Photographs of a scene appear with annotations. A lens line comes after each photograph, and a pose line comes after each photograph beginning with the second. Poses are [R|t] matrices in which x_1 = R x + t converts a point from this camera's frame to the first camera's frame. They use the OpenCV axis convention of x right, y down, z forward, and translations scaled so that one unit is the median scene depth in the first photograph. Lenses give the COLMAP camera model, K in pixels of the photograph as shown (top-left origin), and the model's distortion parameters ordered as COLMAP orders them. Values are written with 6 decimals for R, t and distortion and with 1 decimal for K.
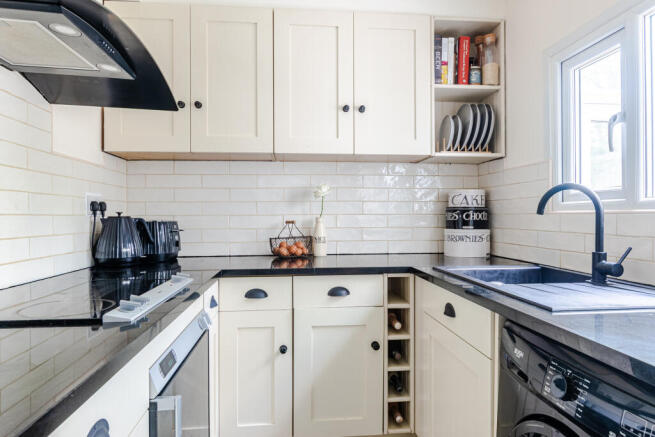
lens RADIAL K [[421.6, 0, 330.2], [0, 421.6, 216.0], [0, 0, 1]] dist [0.000975, 0.001625]
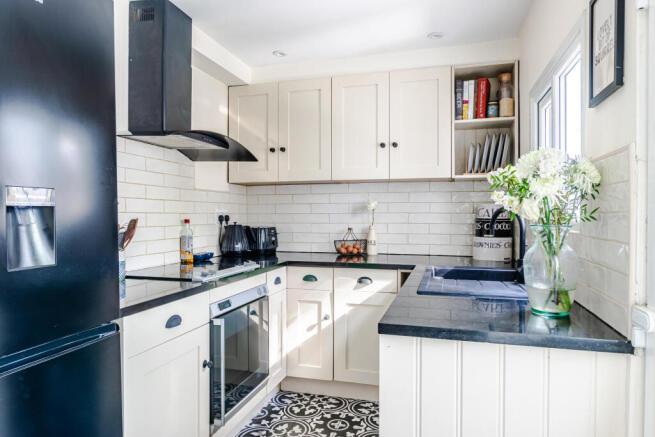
lens RADIAL K [[421.6, 0, 330.2], [0, 421.6, 216.0], [0, 0, 1]] dist [0.000975, 0.001625]
pose [[0.929285, 0.004255, -0.369339, 0.360820], [-0.002195, 0.999980, 0.005997, -0.036378], [0.369357, -0.004762, 0.929275, -0.291857]]
